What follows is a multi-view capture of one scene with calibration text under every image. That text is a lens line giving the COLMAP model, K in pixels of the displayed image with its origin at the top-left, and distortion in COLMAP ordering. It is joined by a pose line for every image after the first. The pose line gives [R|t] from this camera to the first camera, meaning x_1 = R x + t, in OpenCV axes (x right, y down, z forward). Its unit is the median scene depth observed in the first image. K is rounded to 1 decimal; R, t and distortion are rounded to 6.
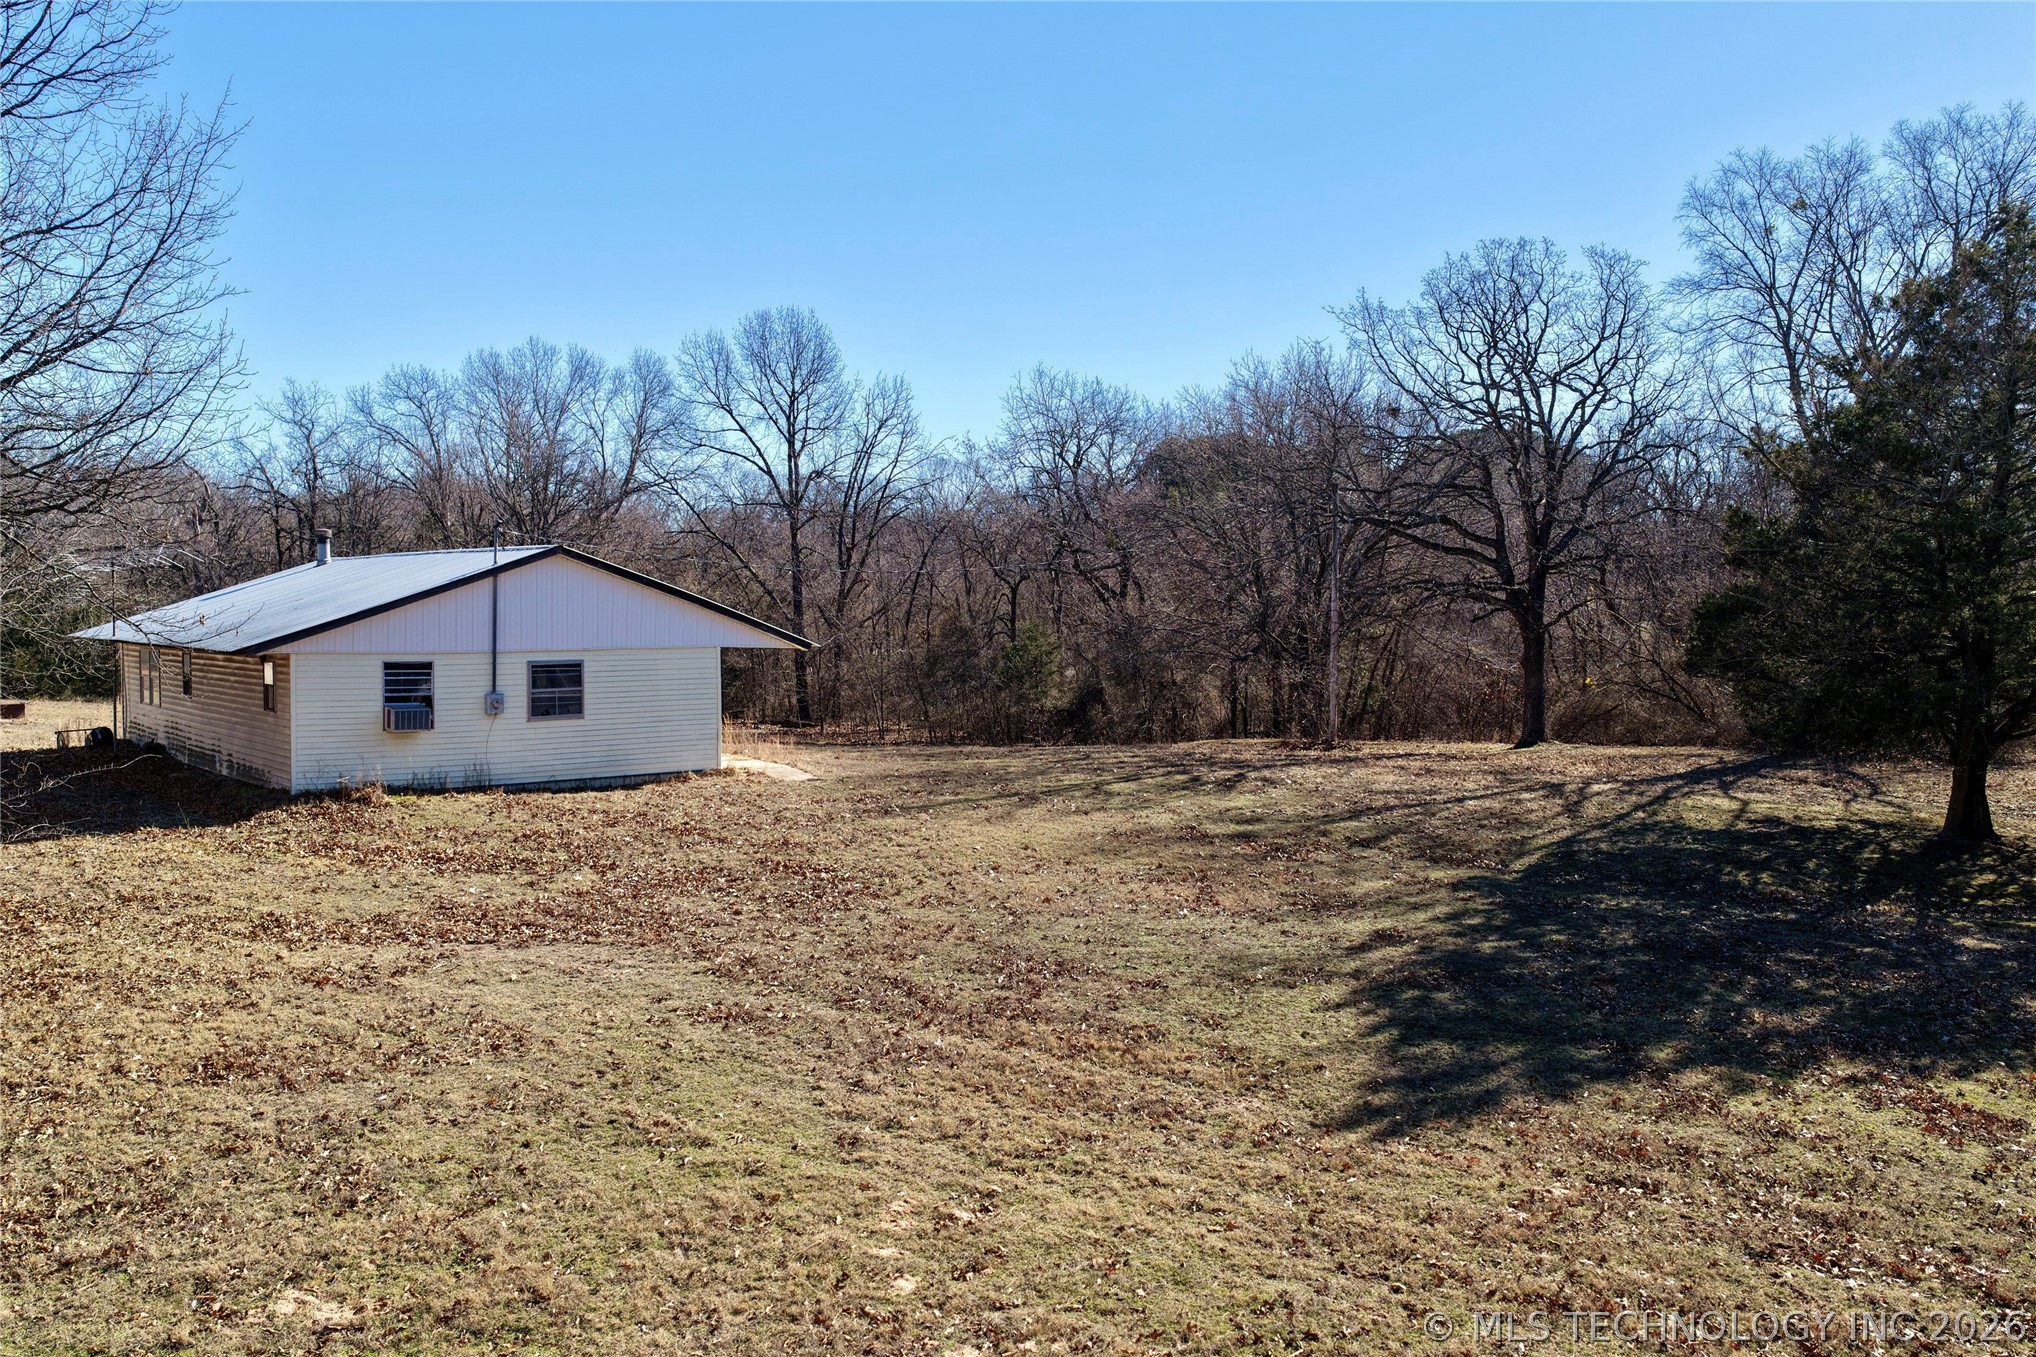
lens RADIAL K [[1686.1, 0, 1020.4], [0, 1686.1, 681.4], [0, 0, 1]] dist [-0.001659, 0.020722]
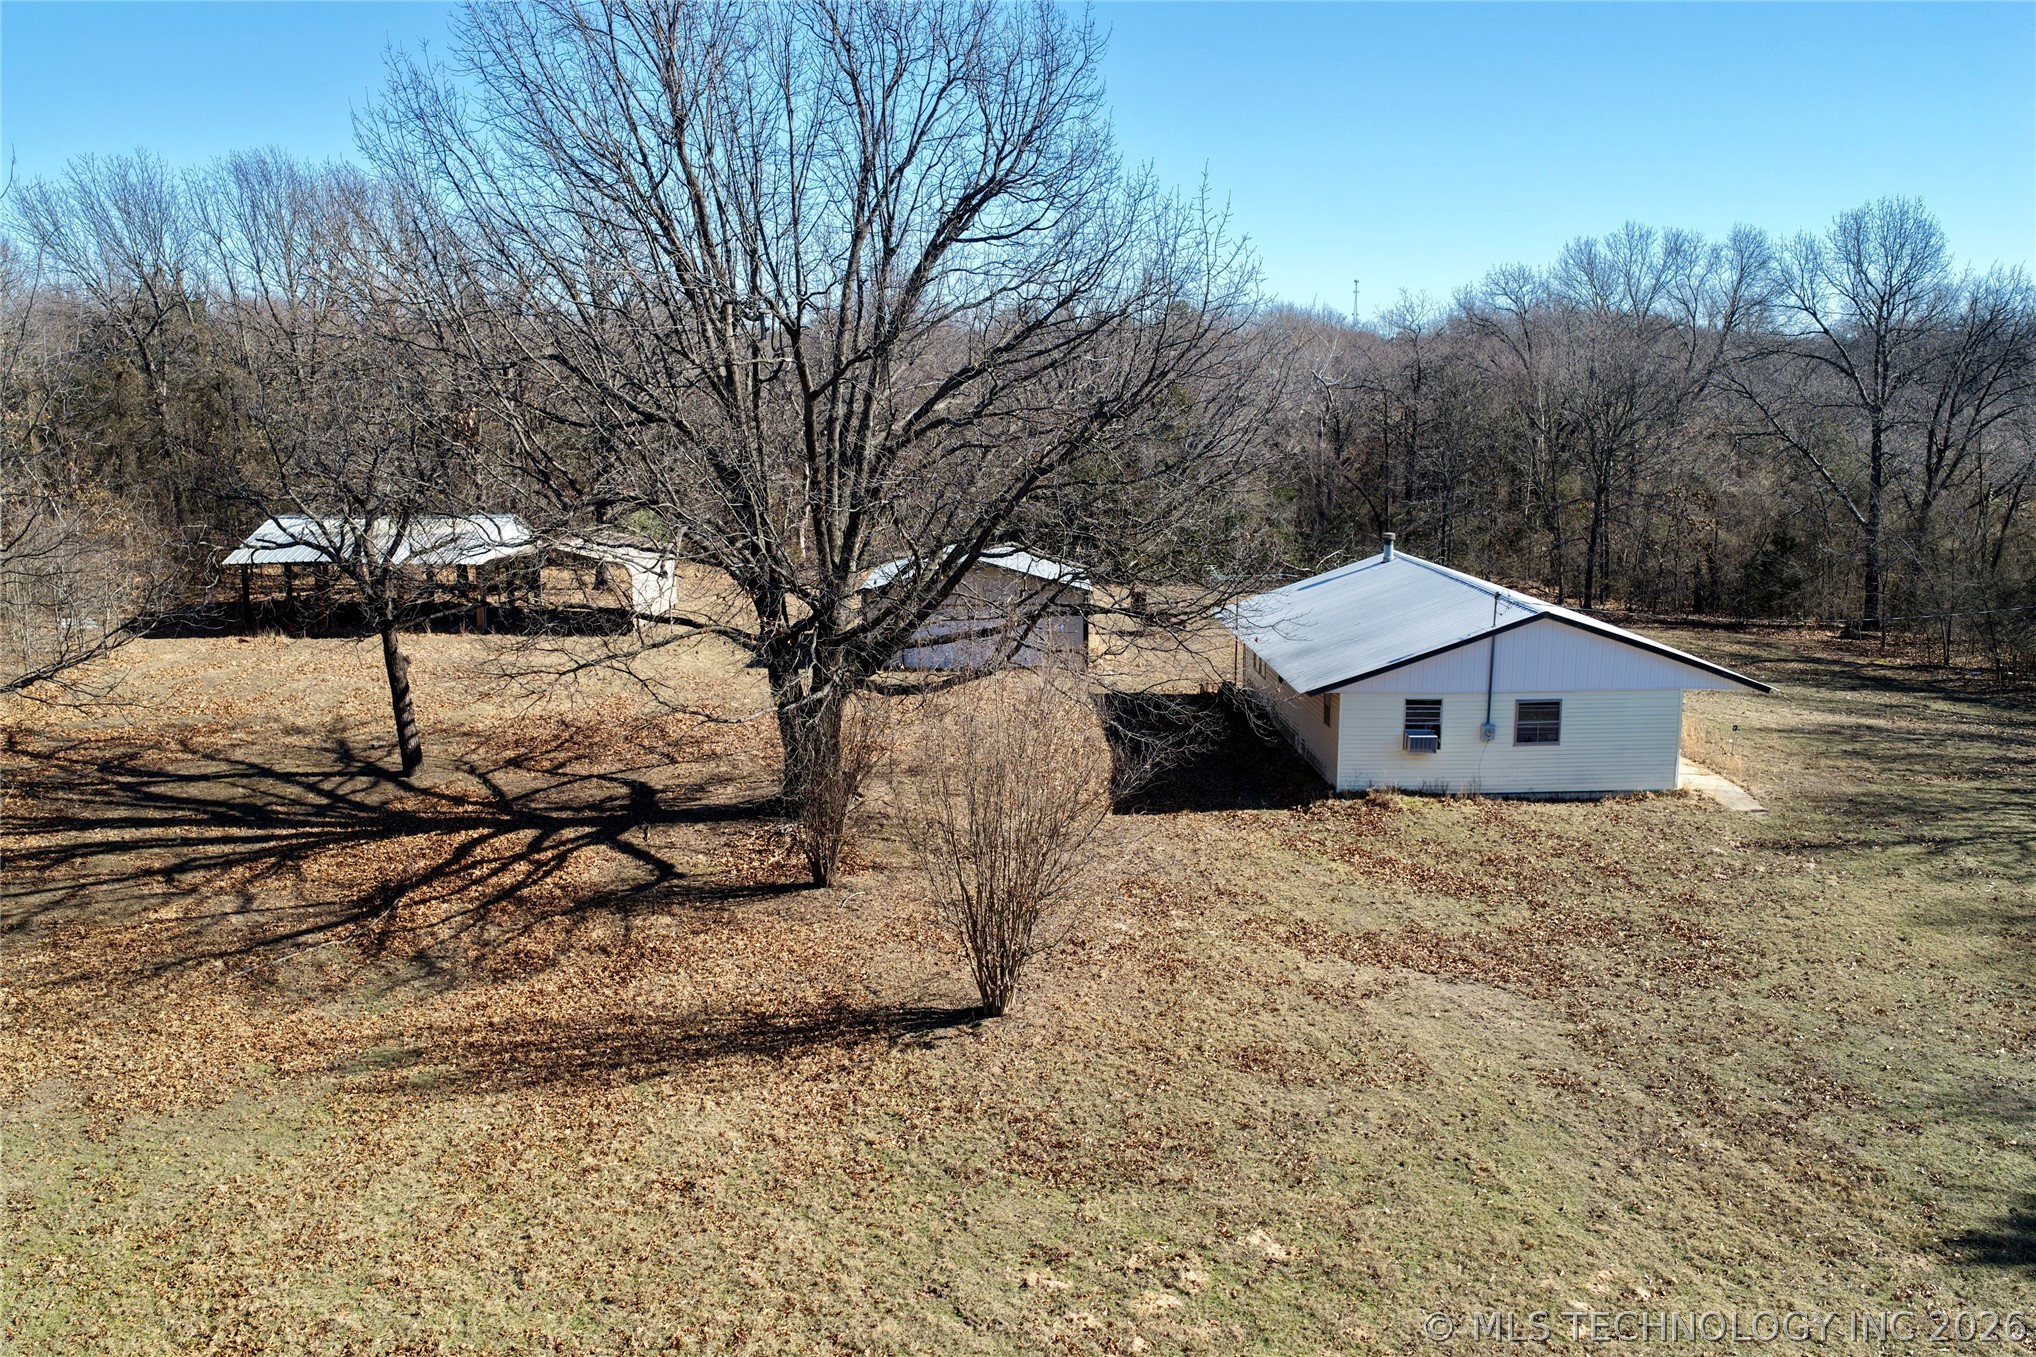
lens RADIAL K [[1681.8, 0, 1021.9], [0, 1681.8, 680.5], [0, 0, 1]] dist [-0.014618, 0.030173]
pose [[0.802278, 0.100213, -0.588479, 0.255838], [-0.023564, 0.990356, 0.136525, -0.317418], [0.596485, -0.095664, 0.796903, -0.387912]]
